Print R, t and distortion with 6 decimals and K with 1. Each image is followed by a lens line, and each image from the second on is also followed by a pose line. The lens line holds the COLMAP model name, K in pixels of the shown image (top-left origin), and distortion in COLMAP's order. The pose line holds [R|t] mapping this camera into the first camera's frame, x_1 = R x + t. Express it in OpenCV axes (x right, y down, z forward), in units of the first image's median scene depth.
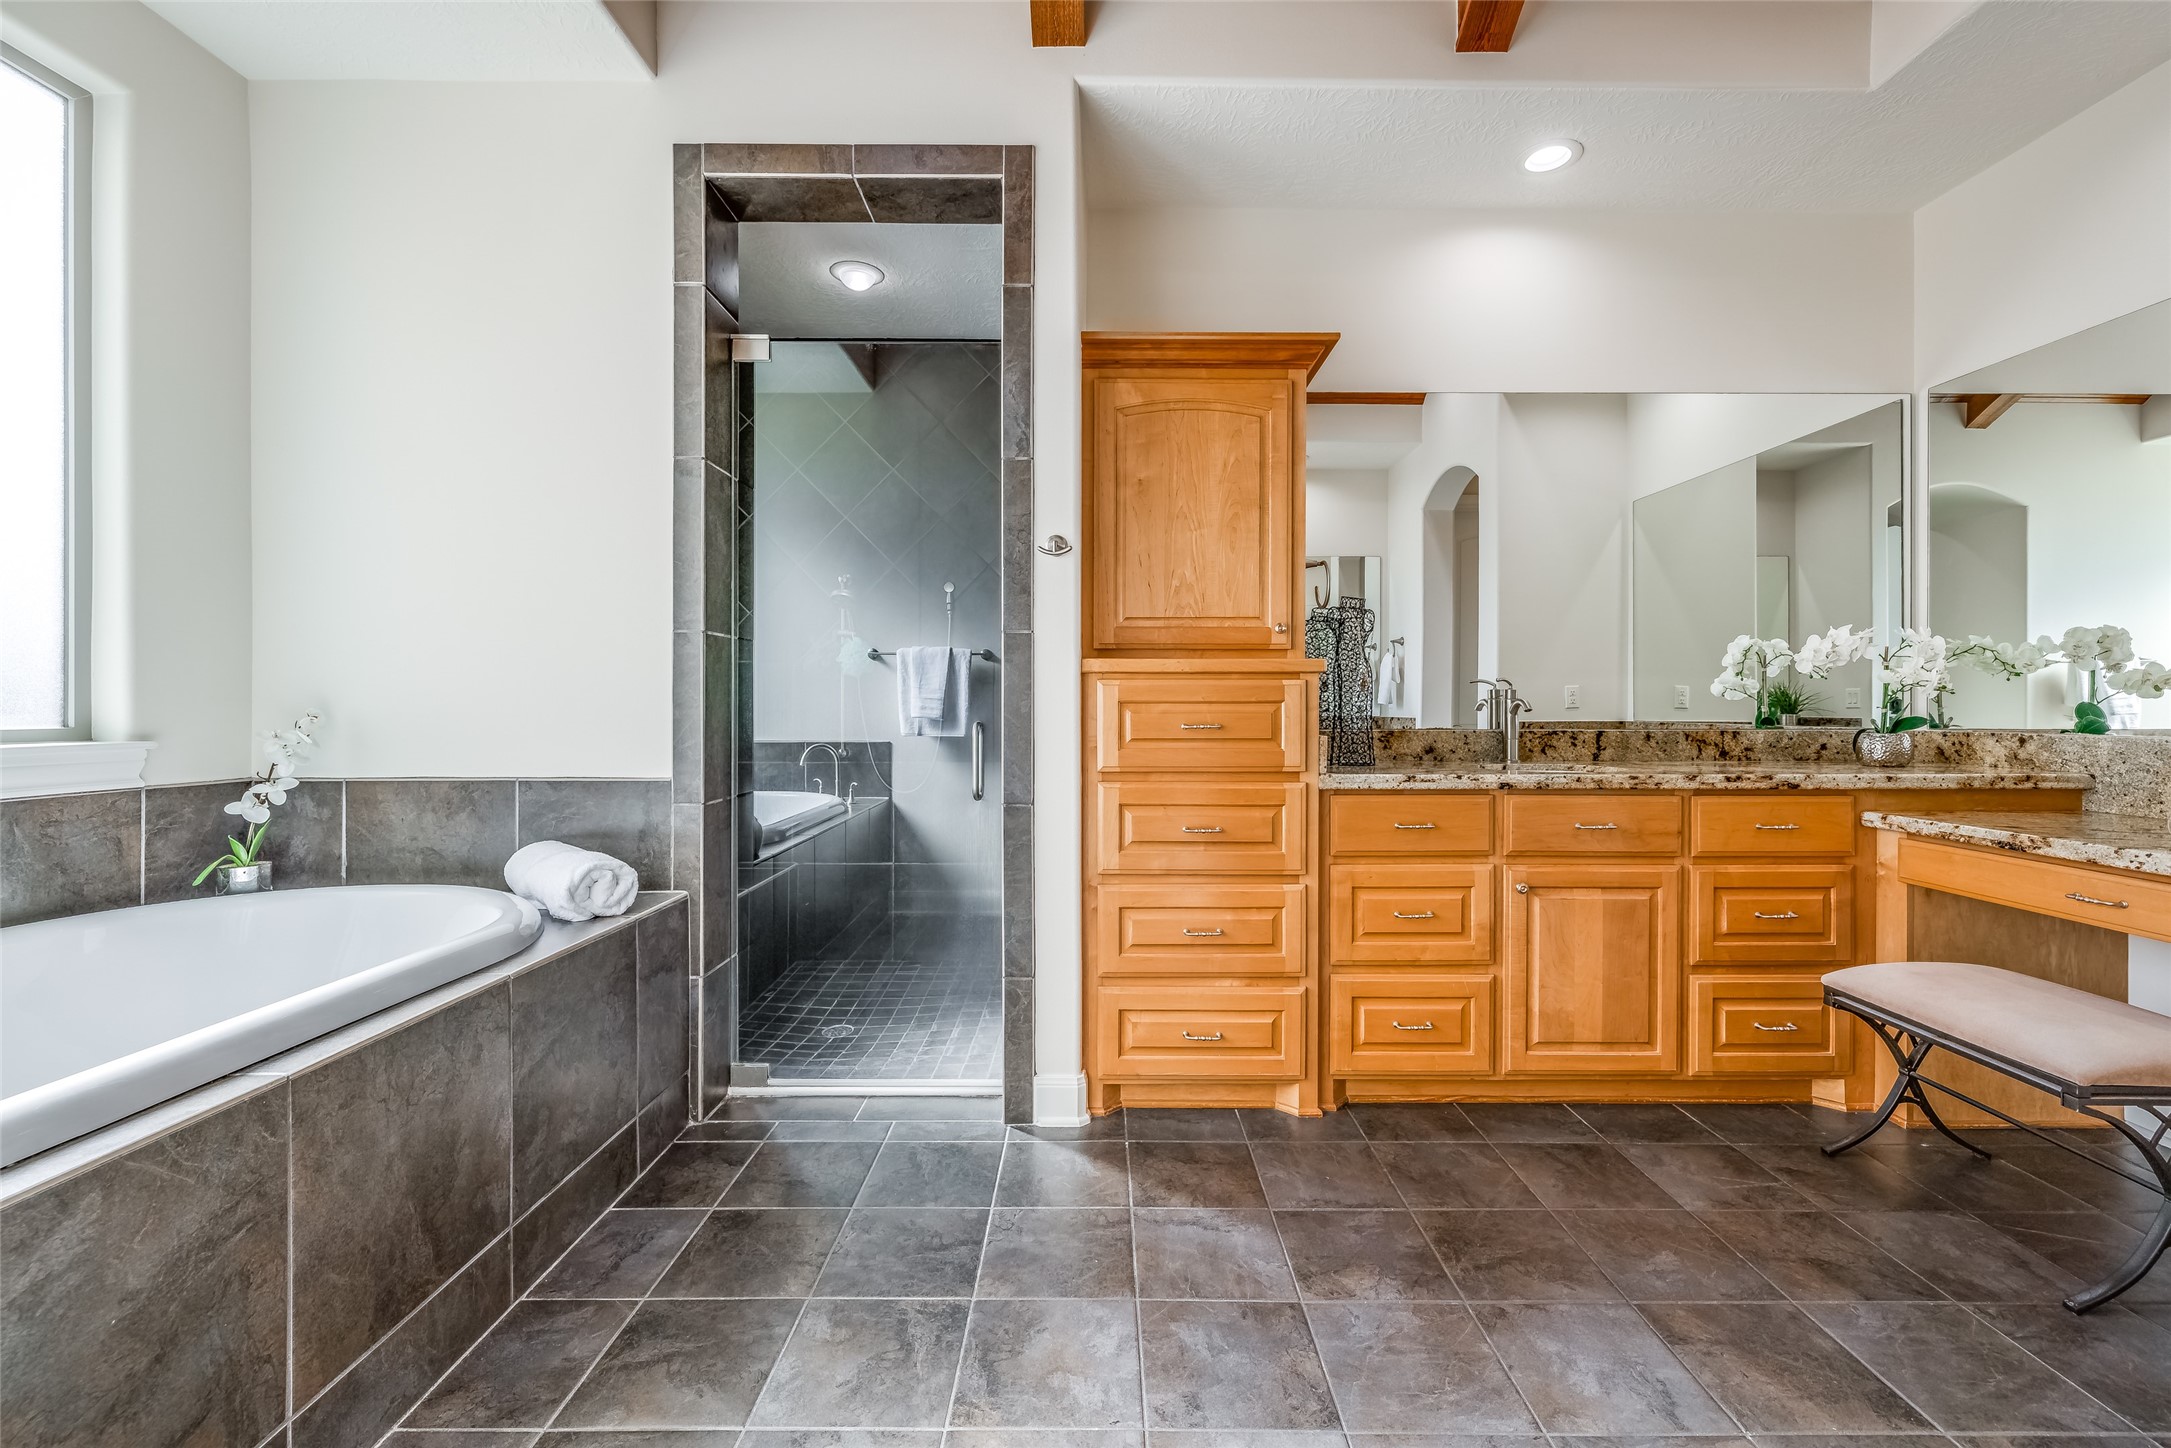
lens RADIAL K [[947.1, 0, 1087.7], [0, 947.1, 718.1], [0, 0, 1]] dist [-0.000280, 0.000293]
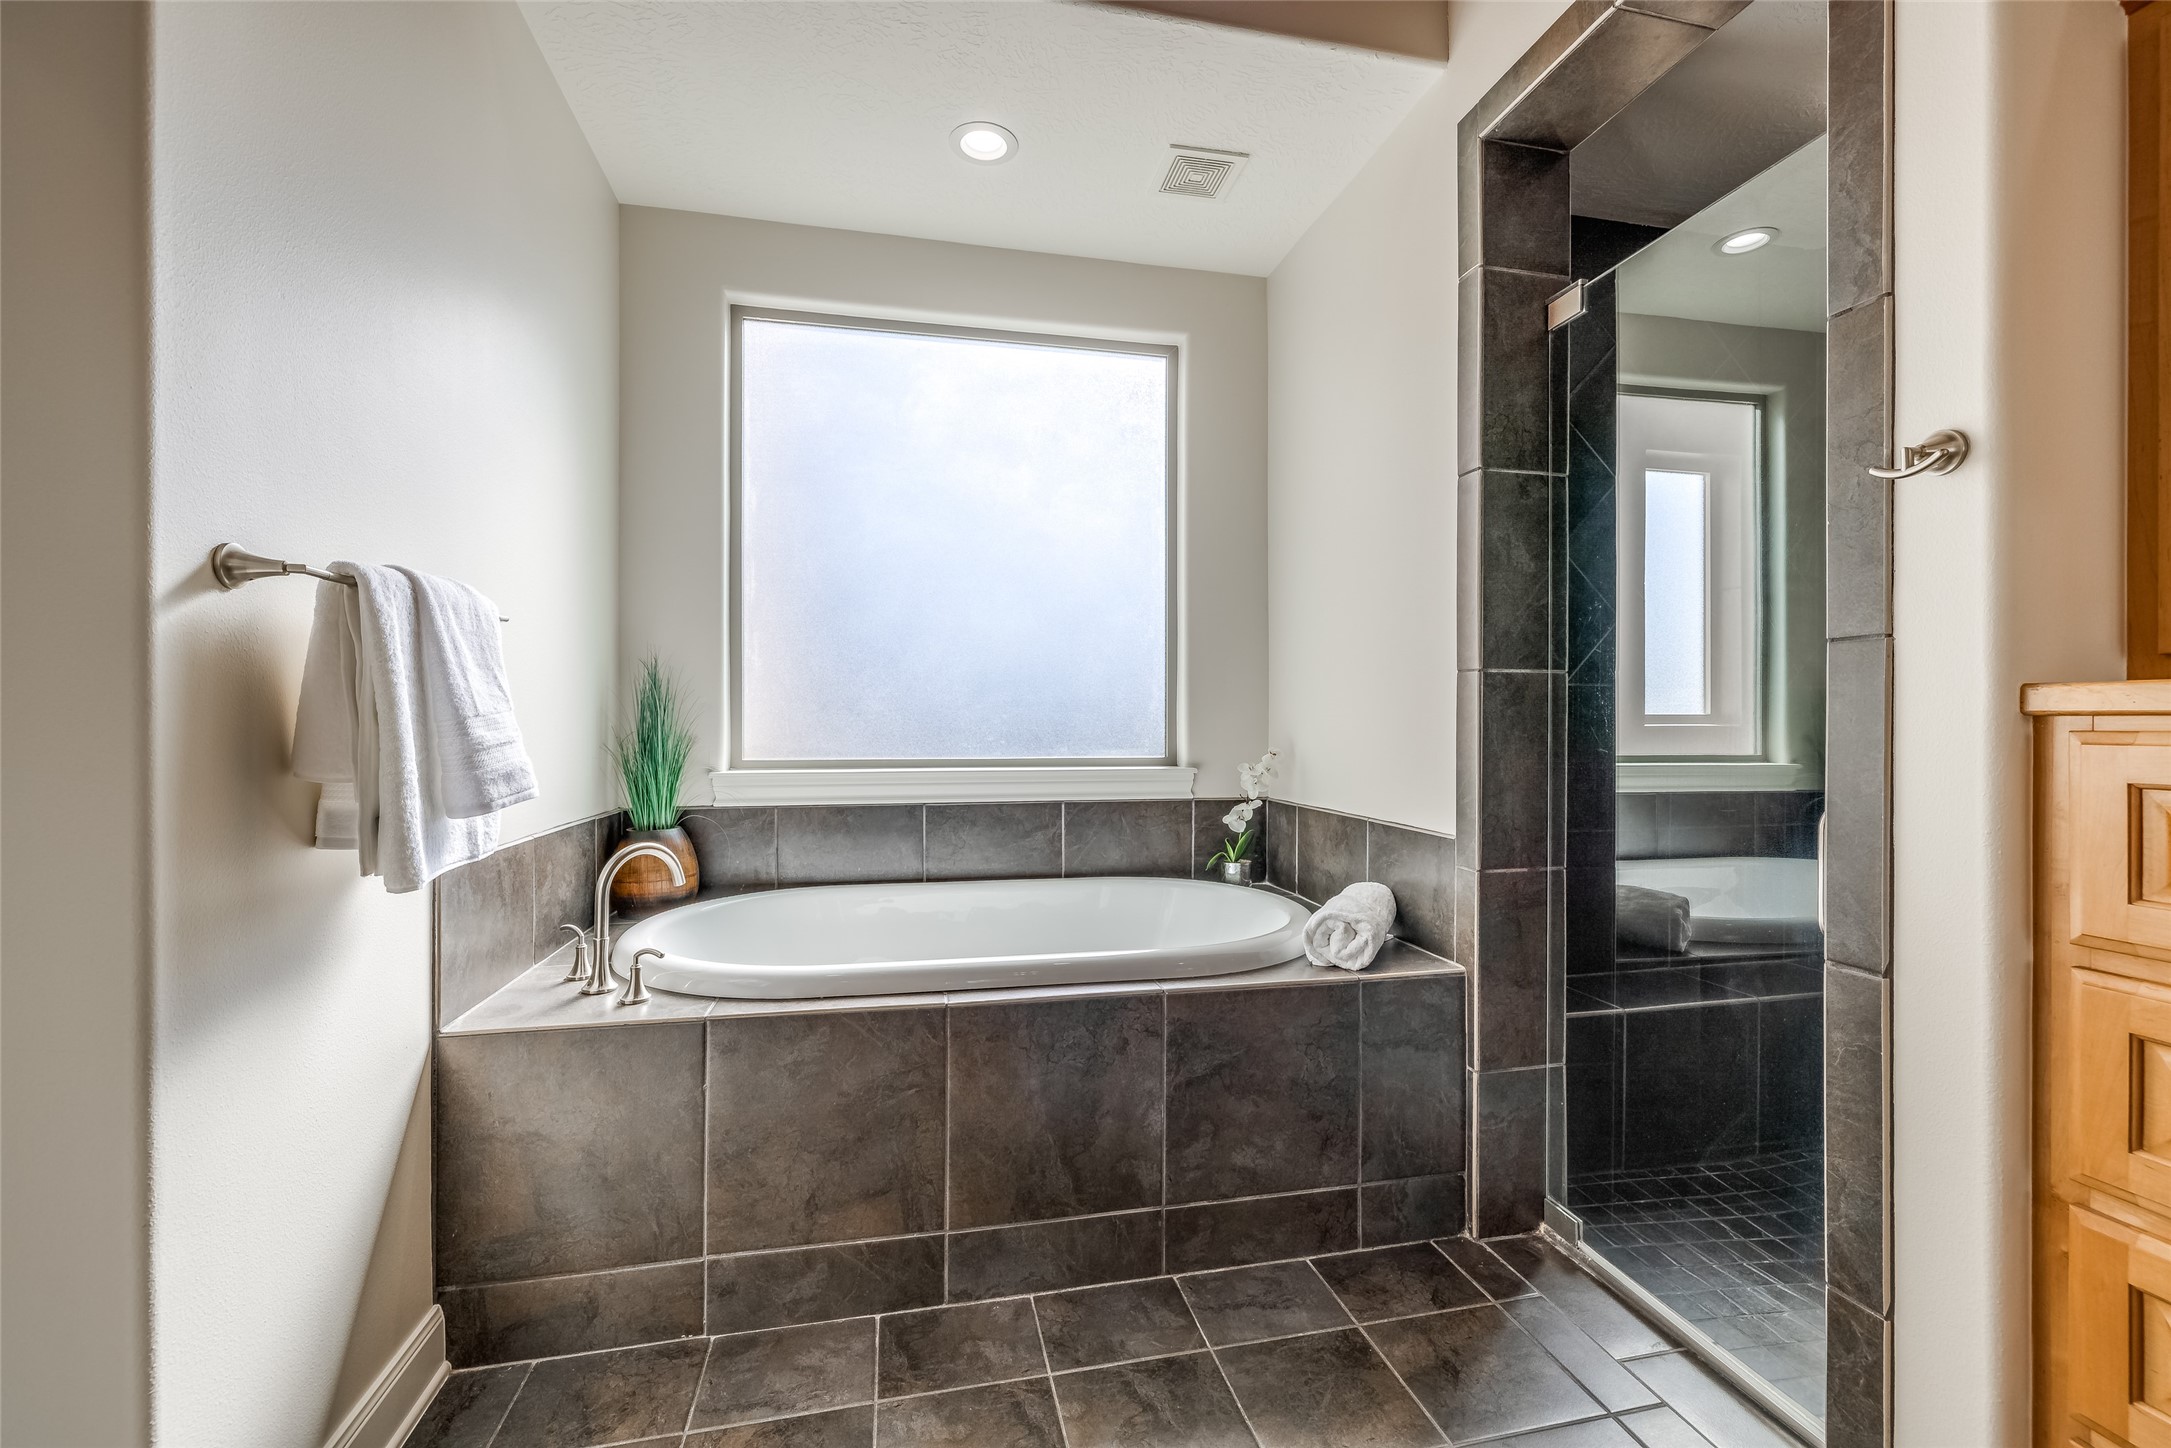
lens RADIAL K [[914.5, 0, 1085.6], [0, 914.5, 730.3], [0, 0, 1]] dist [0.001512, 0.000222]
pose [[0.208815, 0.009280, -0.977911, 0.444856], [-0.014110, 0.999879, 0.006475, -0.050272], [0.977853, 0.012446, 0.208921, 0.646470]]
